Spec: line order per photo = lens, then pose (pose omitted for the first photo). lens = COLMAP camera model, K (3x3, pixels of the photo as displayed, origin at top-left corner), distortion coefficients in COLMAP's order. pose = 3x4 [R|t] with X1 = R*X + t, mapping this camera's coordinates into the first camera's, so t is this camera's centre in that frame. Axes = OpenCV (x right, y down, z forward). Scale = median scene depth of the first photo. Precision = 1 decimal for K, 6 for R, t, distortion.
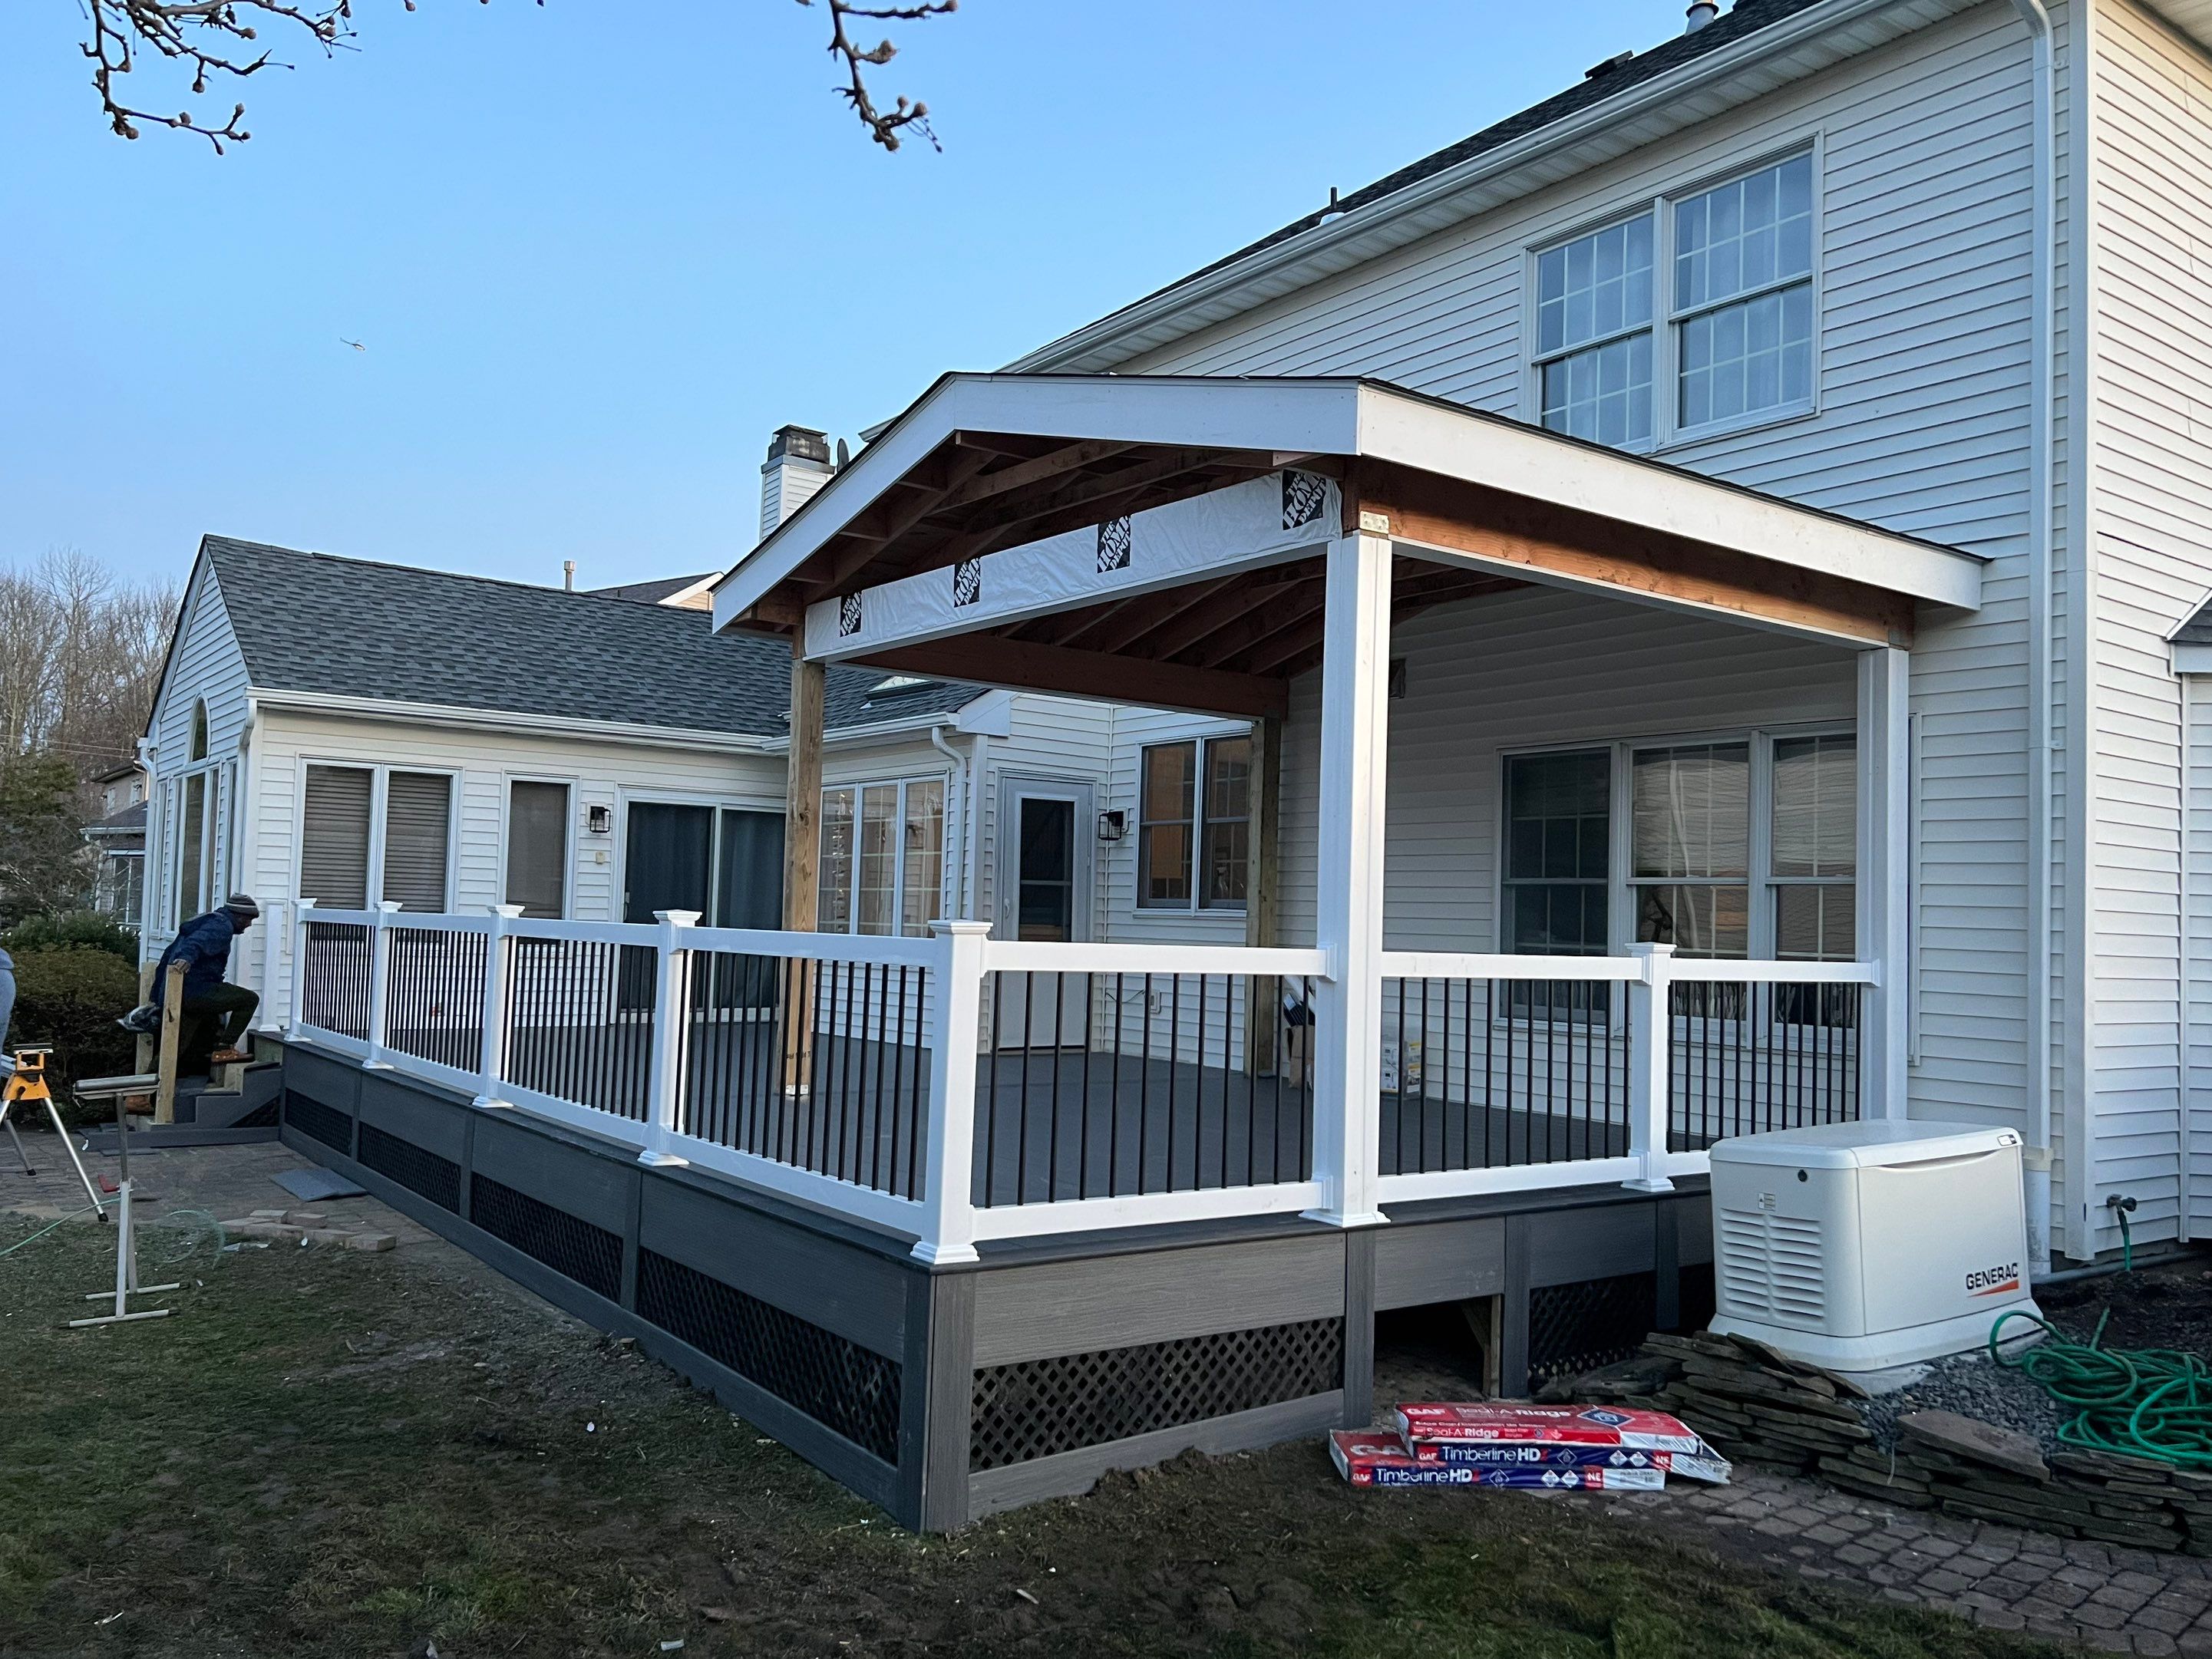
lens RADIAL K [[1734.1, 0, 1116.0], [0, 1734.1, 829.8], [0, 0, 1]] dist [0.039470, -0.010496]
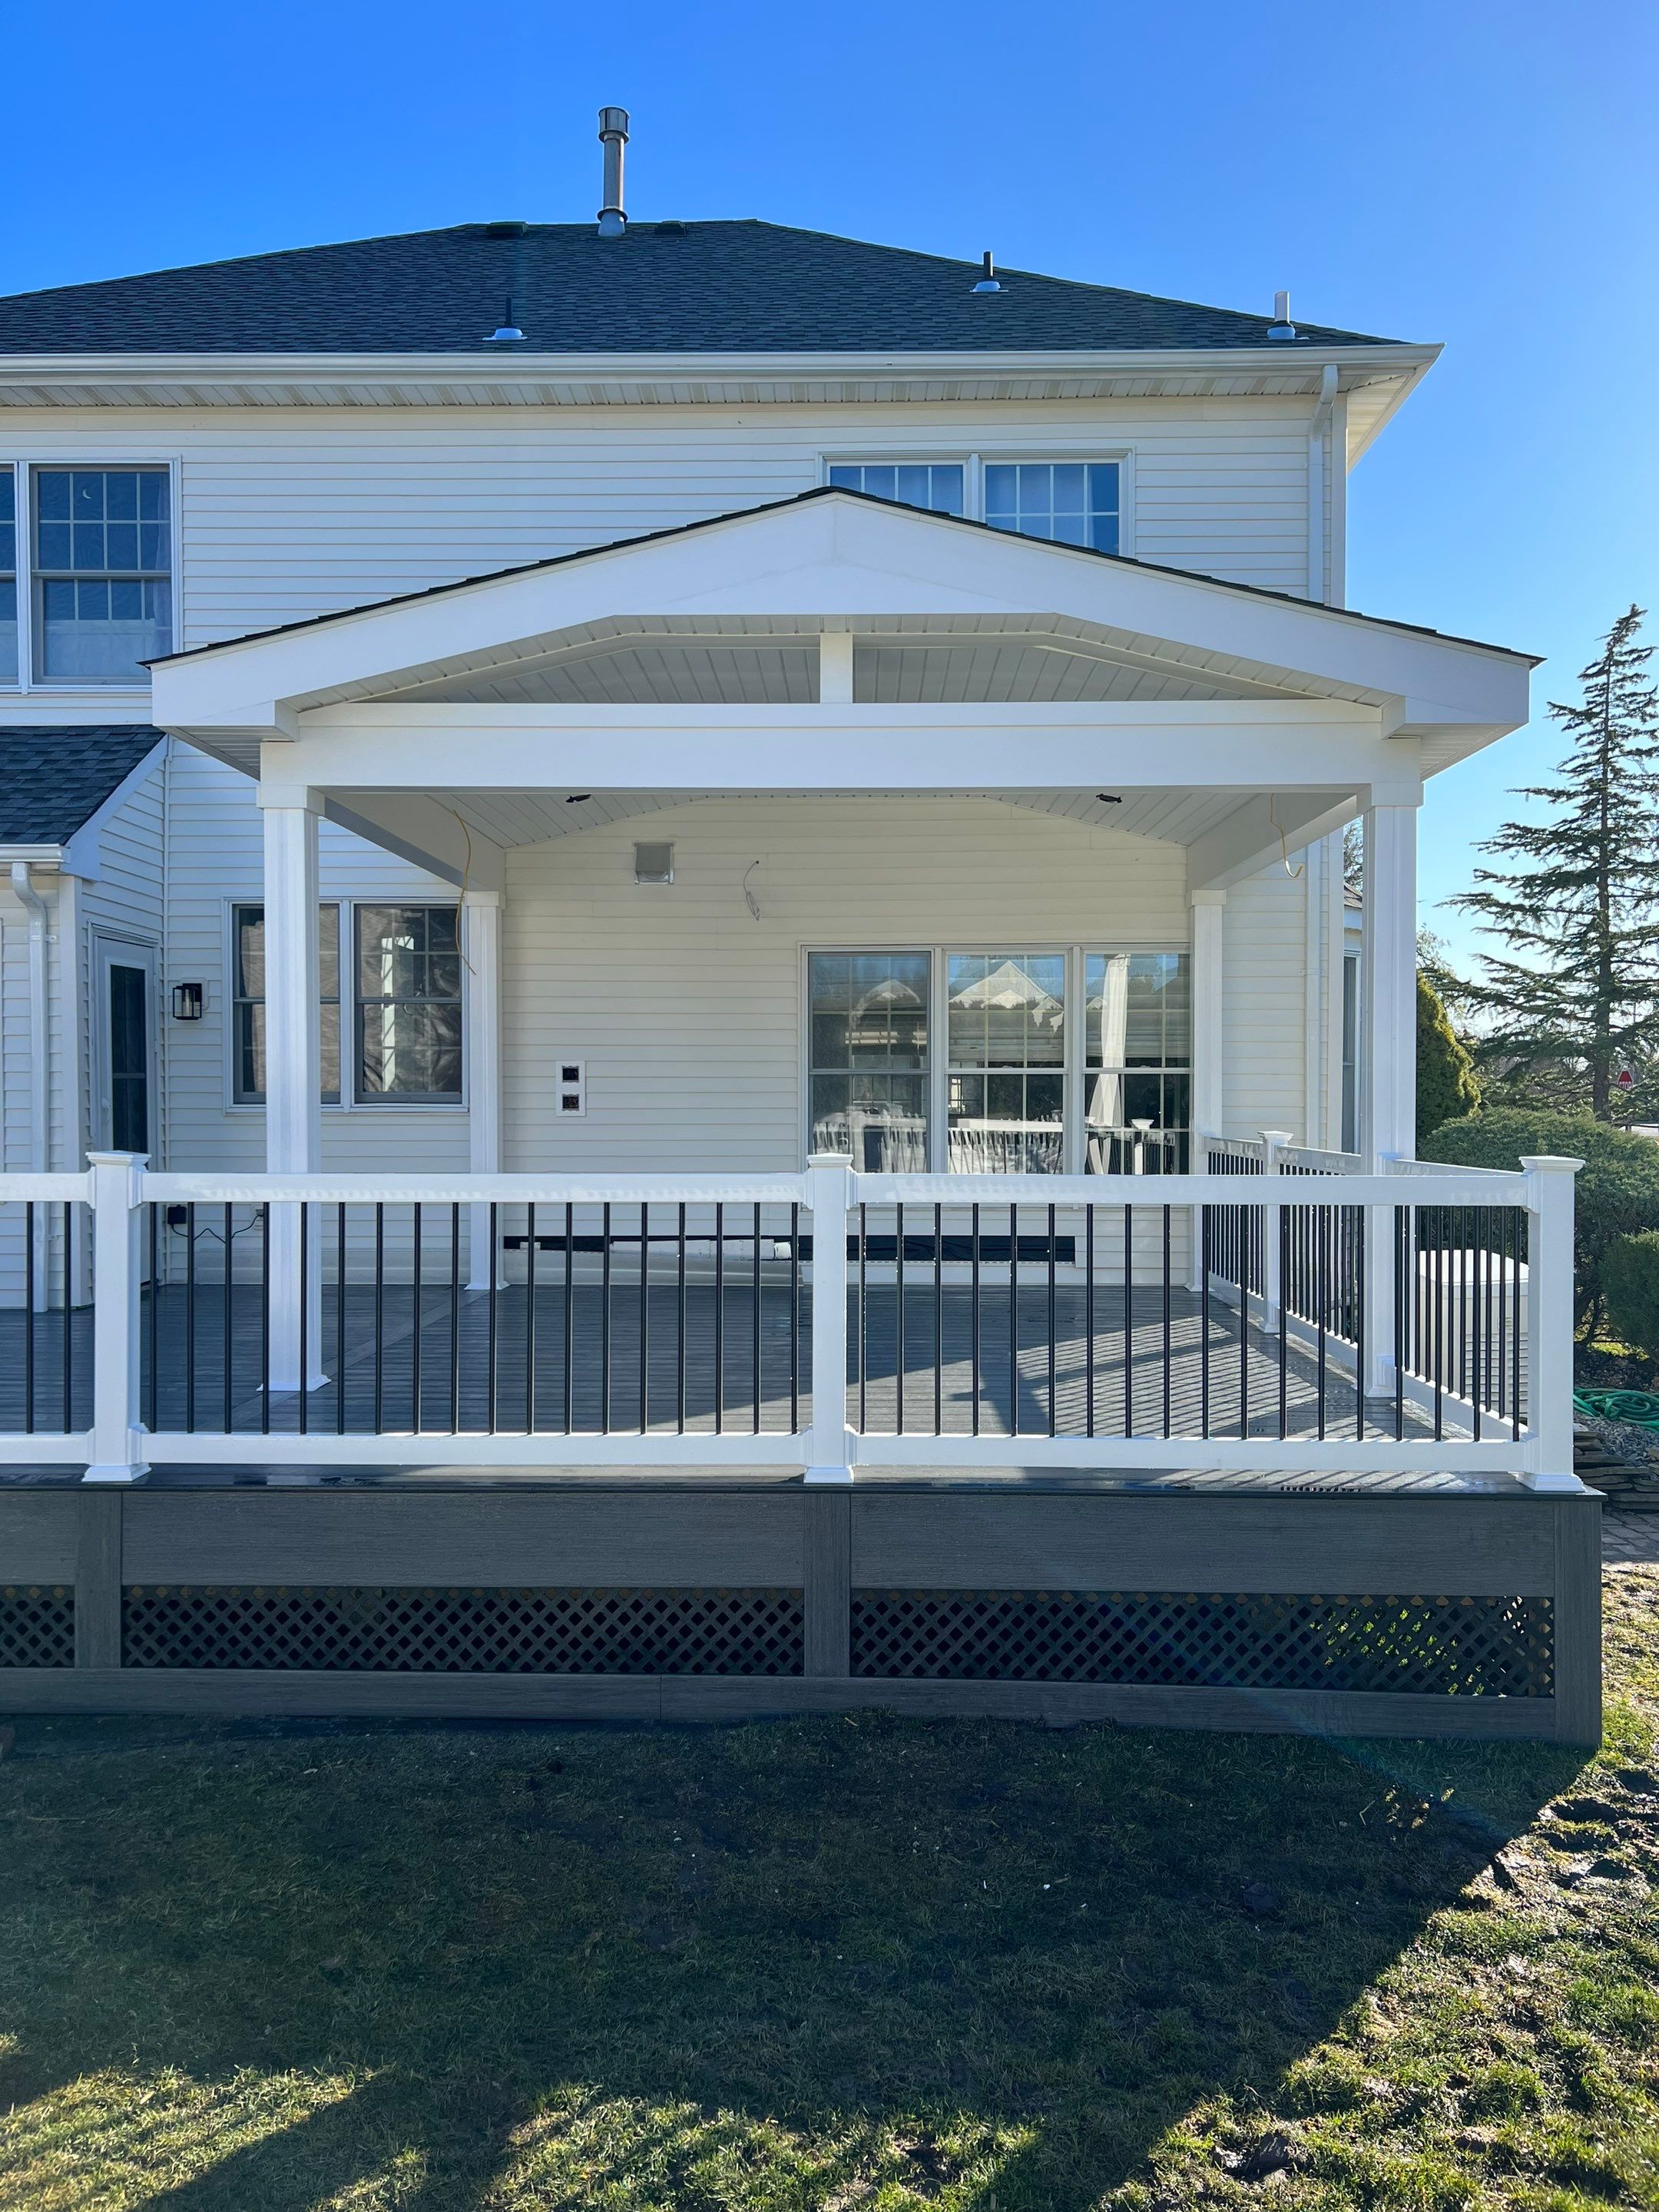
lens RADIAL K [[1663.8, 0, 834.3], [0, 1663.8, 1102.8], [0, 0, 1]] dist [0.048229, -0.042422]
pose [[0.608316, -0.034659, 0.792937, -0.645890], [-0.024799, 0.997728, 0.062635, -0.016886], [-0.793307, -0.057766, 0.606075, 0.428329]]
